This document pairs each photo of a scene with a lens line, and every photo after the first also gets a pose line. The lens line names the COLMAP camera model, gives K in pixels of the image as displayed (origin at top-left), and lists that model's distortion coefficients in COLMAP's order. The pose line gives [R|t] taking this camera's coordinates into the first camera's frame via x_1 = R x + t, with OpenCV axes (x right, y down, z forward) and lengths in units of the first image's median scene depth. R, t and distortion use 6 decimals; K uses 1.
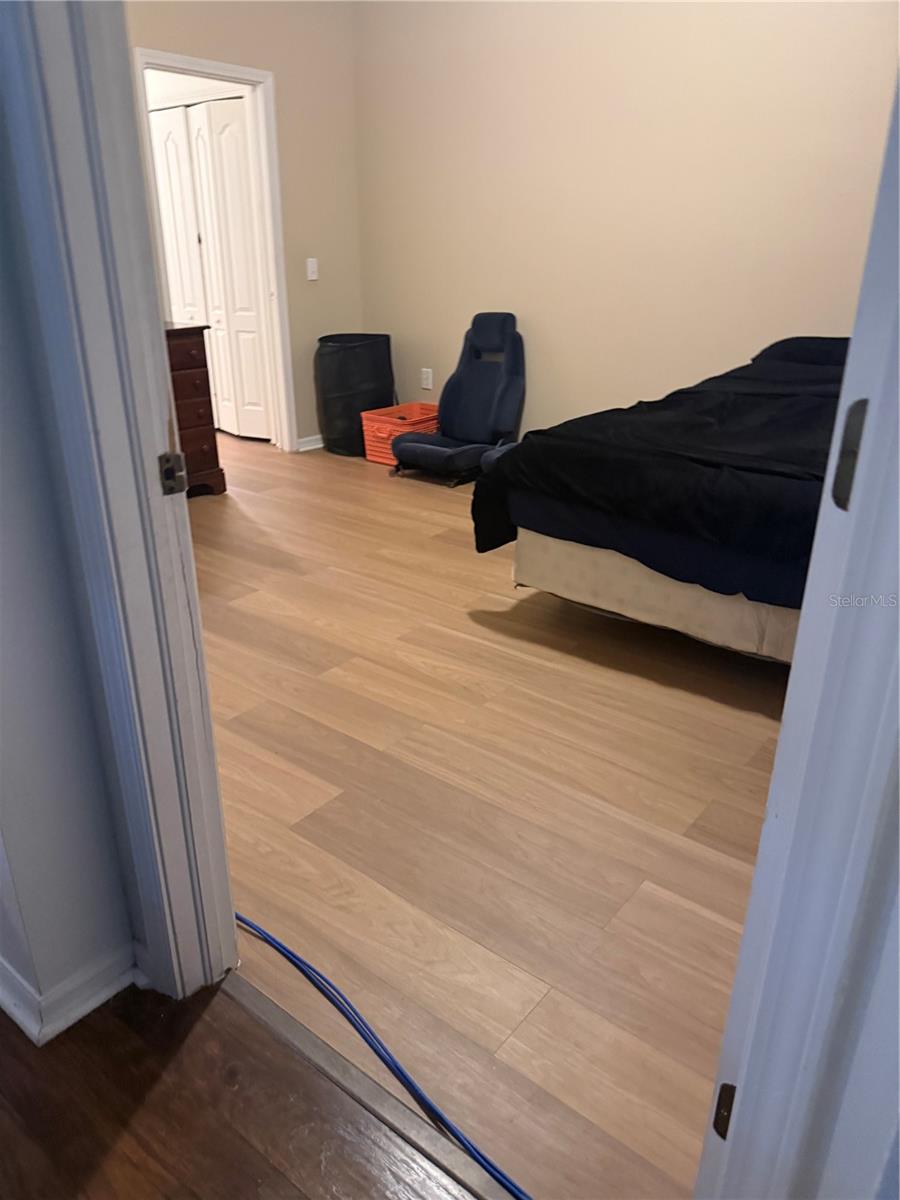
lens RADIAL K [[846.2, 0, 445.4], [0, 846.2, 596.7], [0, 0, 1]] dist [0.040003, -0.001602]
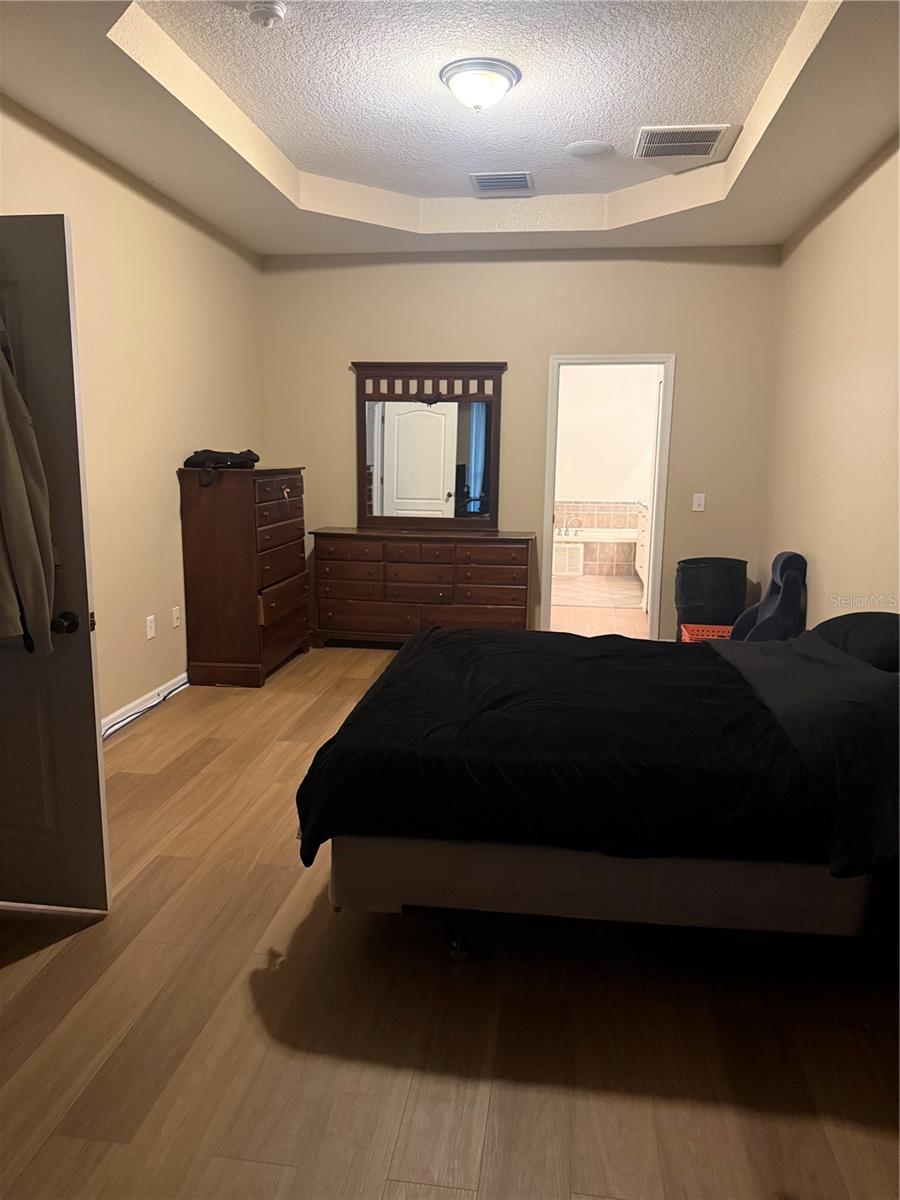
lens RADIAL K [[846.2, 0, 445.4], [0, 846.2, 596.7], [0, 0, 1]] dist [0.040003, -0.001602]
pose [[0.512382, 0.156036, -0.844463, 1.202997], [-0.344389, 0.938151, -0.035612, -0.195150], [0.786677, 0.309070, 0.534429, 0.298677]]
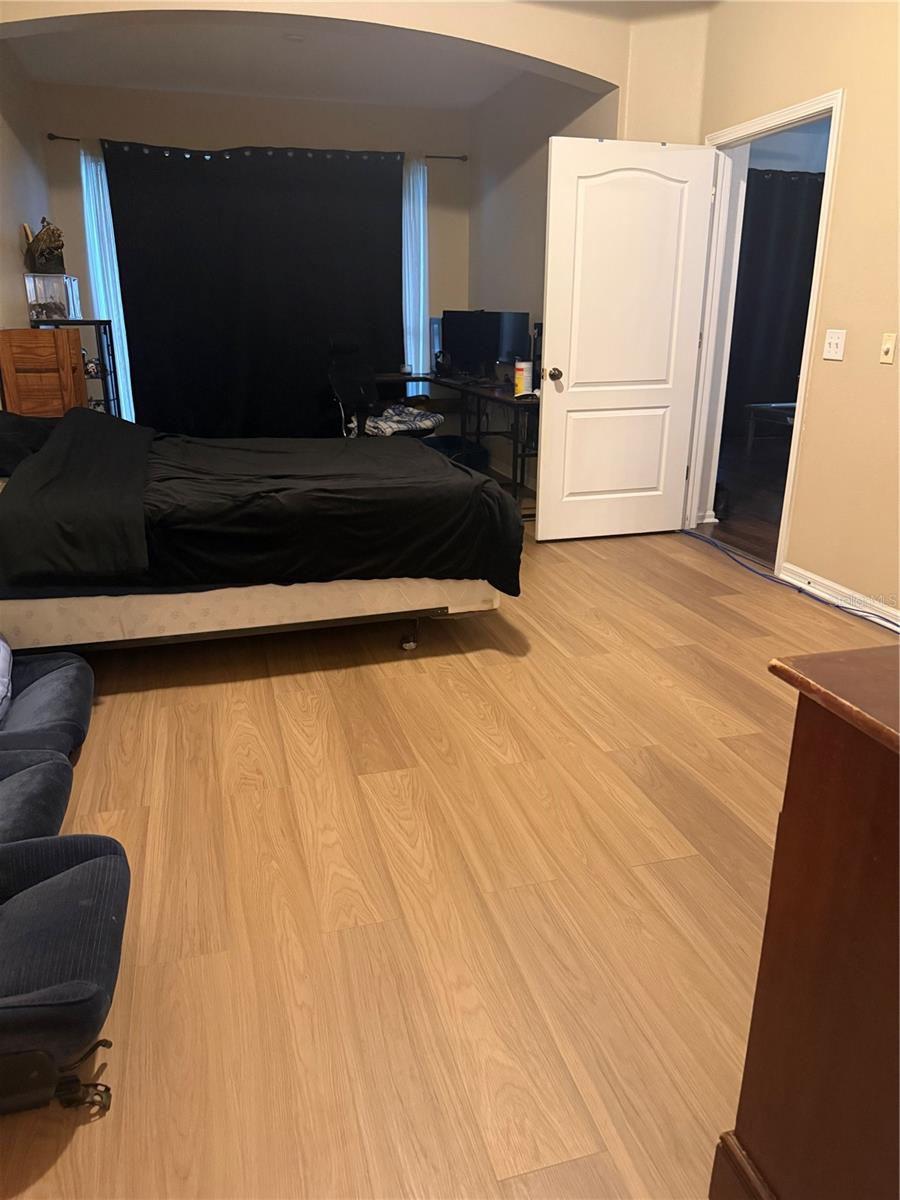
lens RADIAL K [[846.2, 0, 445.4], [0, 846.2, 596.7], [0, 0, 1]] dist [0.040003, -0.001602]
pose [[-0.815186, -0.177757, 0.551248, -0.485578], [0.226429, 0.778196, 0.585783, -0.713982], [-0.533106, 0.602340, -0.594125, 1.750697]]
